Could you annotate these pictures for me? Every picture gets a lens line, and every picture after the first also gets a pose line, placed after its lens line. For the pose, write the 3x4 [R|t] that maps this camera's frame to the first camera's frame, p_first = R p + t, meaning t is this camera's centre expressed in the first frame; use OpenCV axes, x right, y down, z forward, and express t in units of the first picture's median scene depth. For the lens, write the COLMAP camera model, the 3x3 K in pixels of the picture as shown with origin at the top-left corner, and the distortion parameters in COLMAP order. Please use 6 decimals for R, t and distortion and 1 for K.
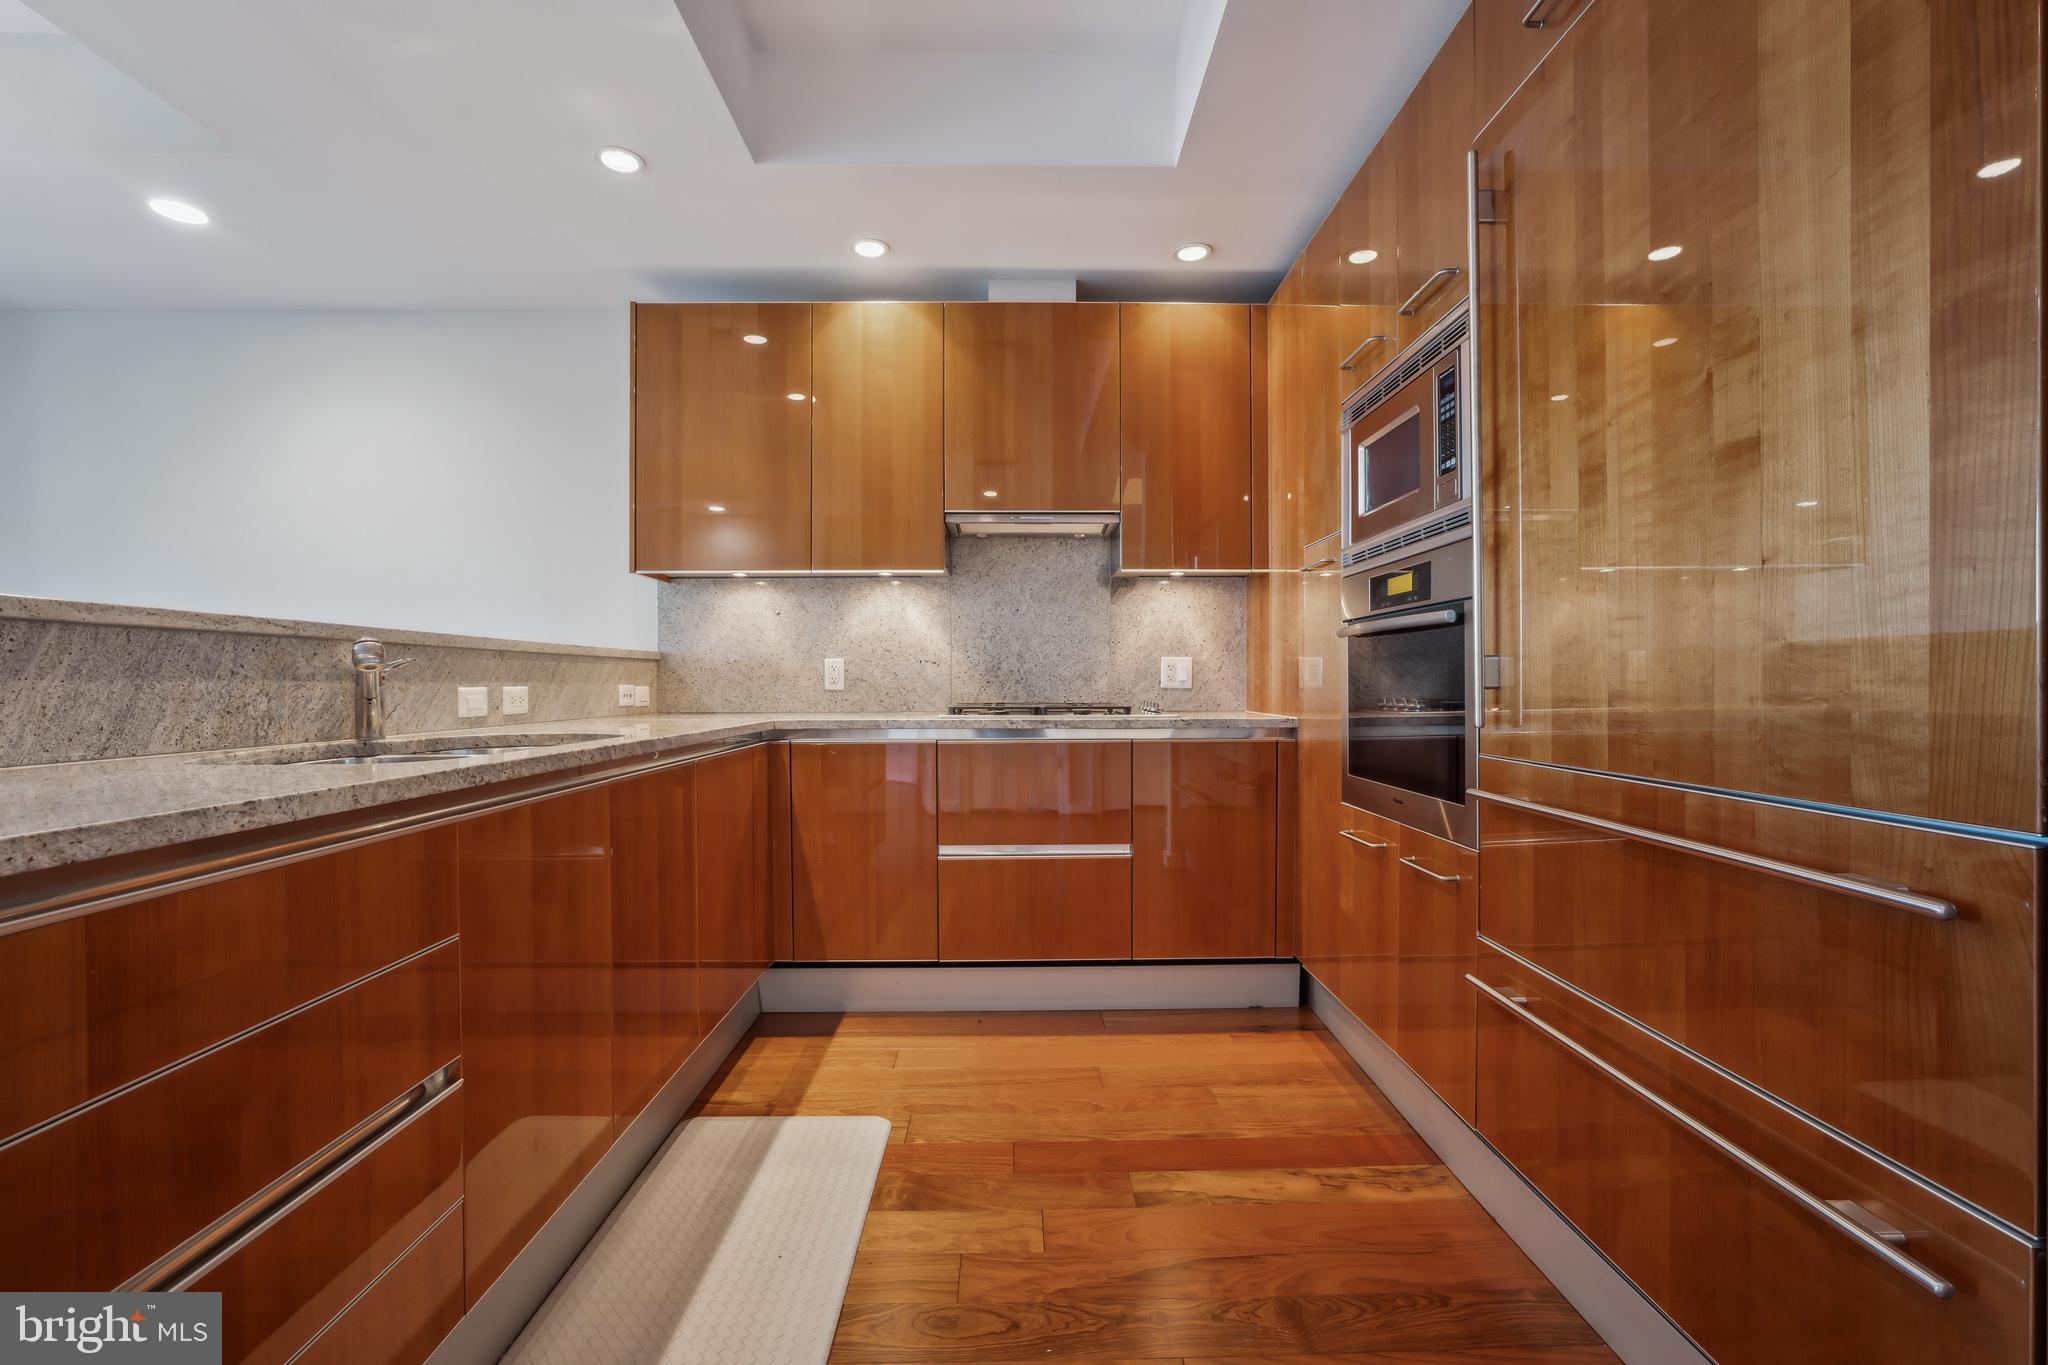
lens RADIAL K [[882.4, 0, 1016.6], [0, 882.4, 677.4], [0, 0, 1]] dist [-0.029867, 0.011289]
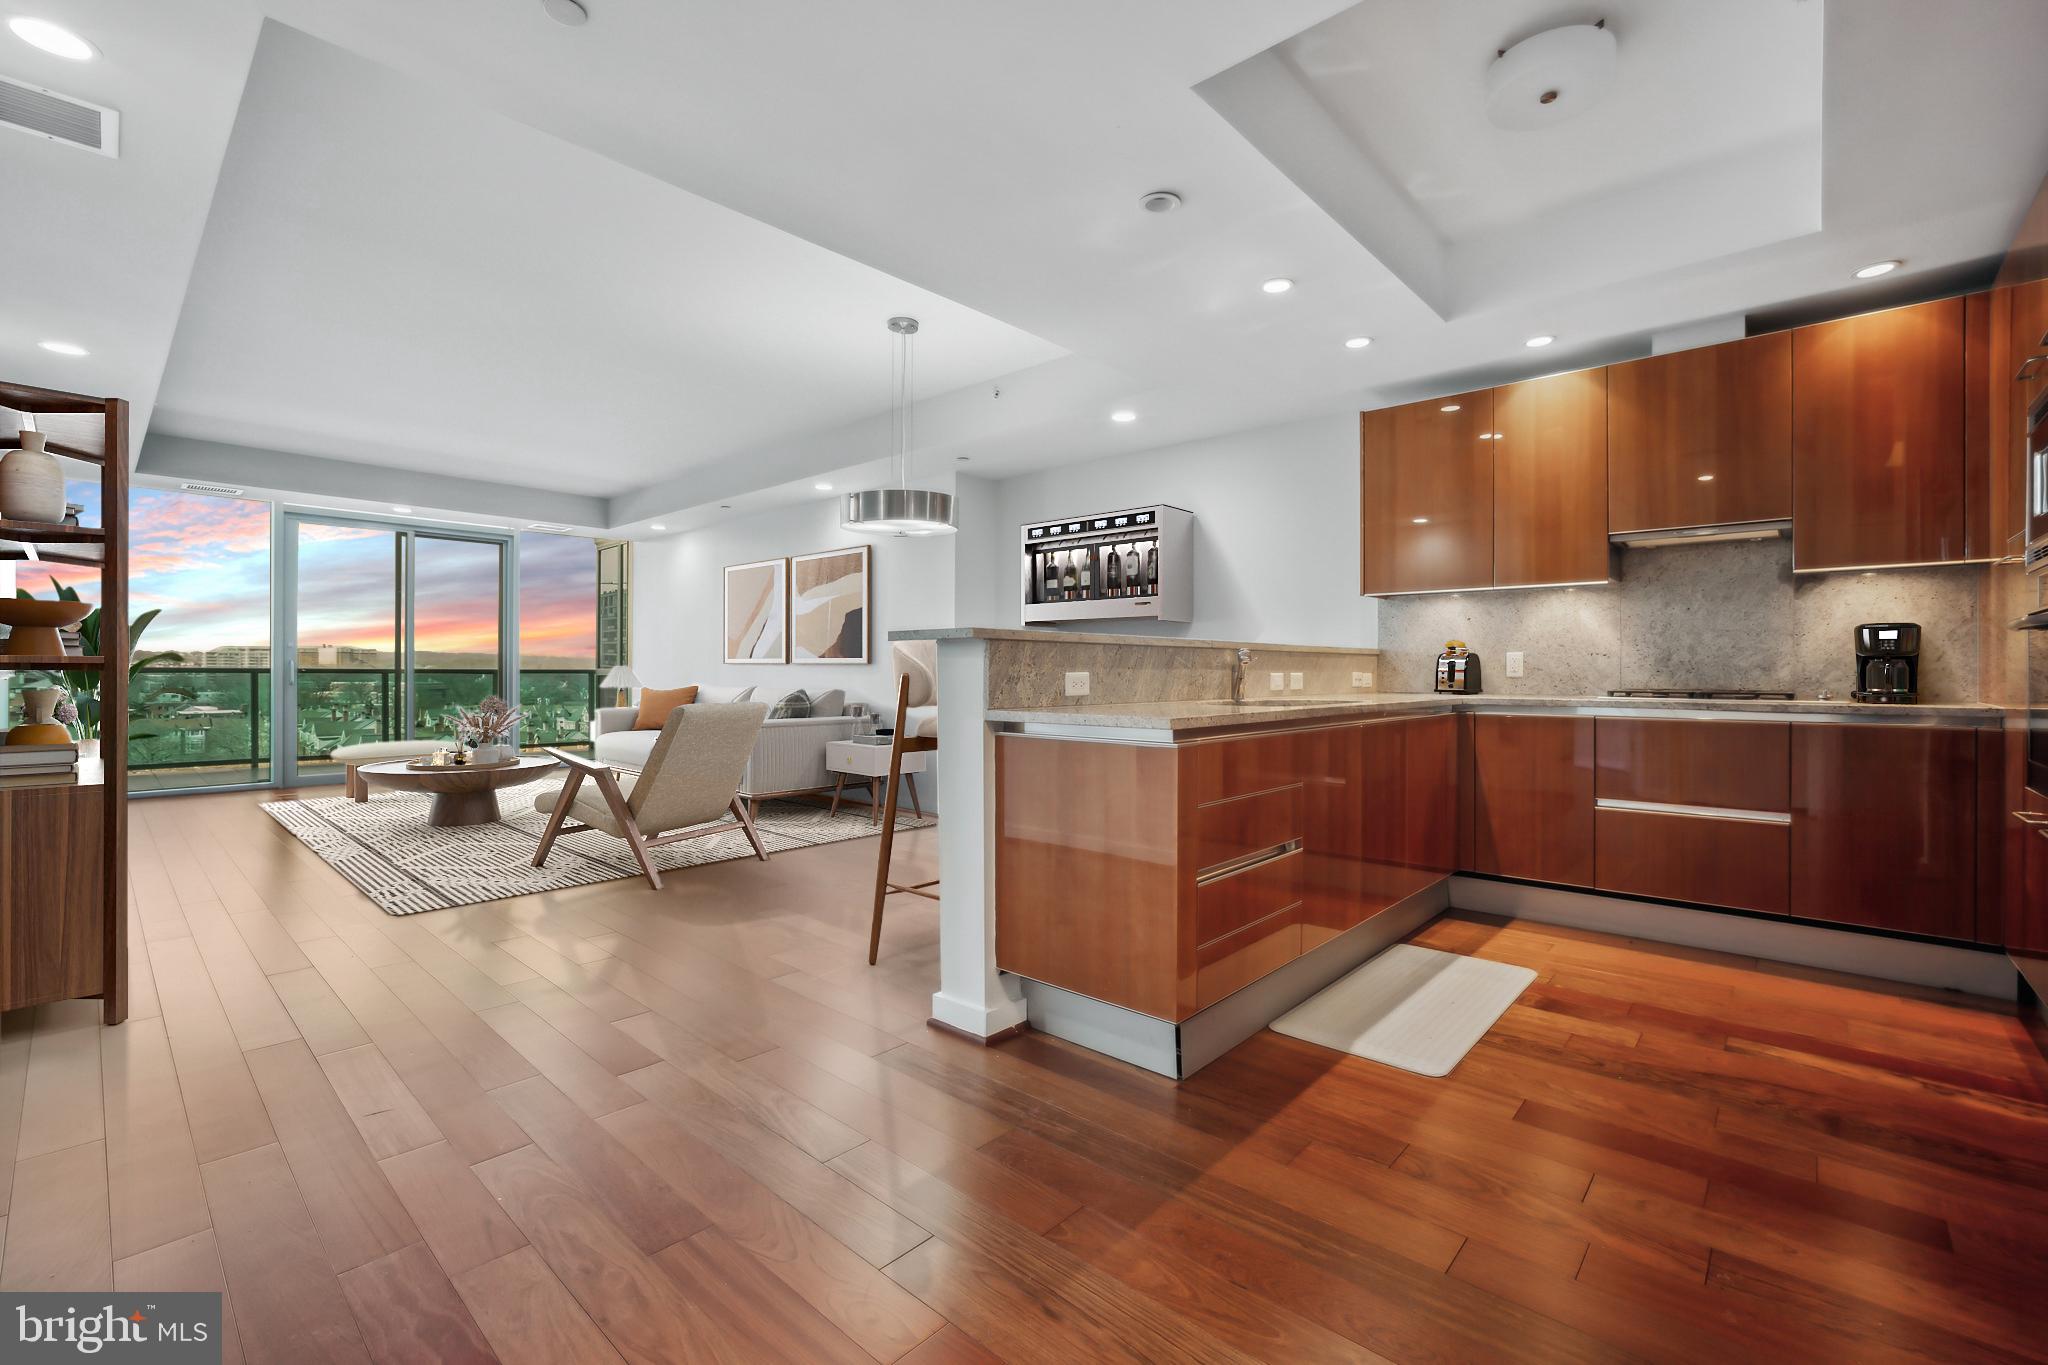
lens RADIAL K [[909.9, 0, 1024.0], [0, 909.9, 682.5], [0, 0, 1]] dist [-0.042833, 0.017364]
pose [[0.736791, 0.012230, -0.676010, 0.176357], [0.001229, 0.999811, 0.019427, -0.004551], [0.676119, -0.015145, 0.736637, -0.520096]]
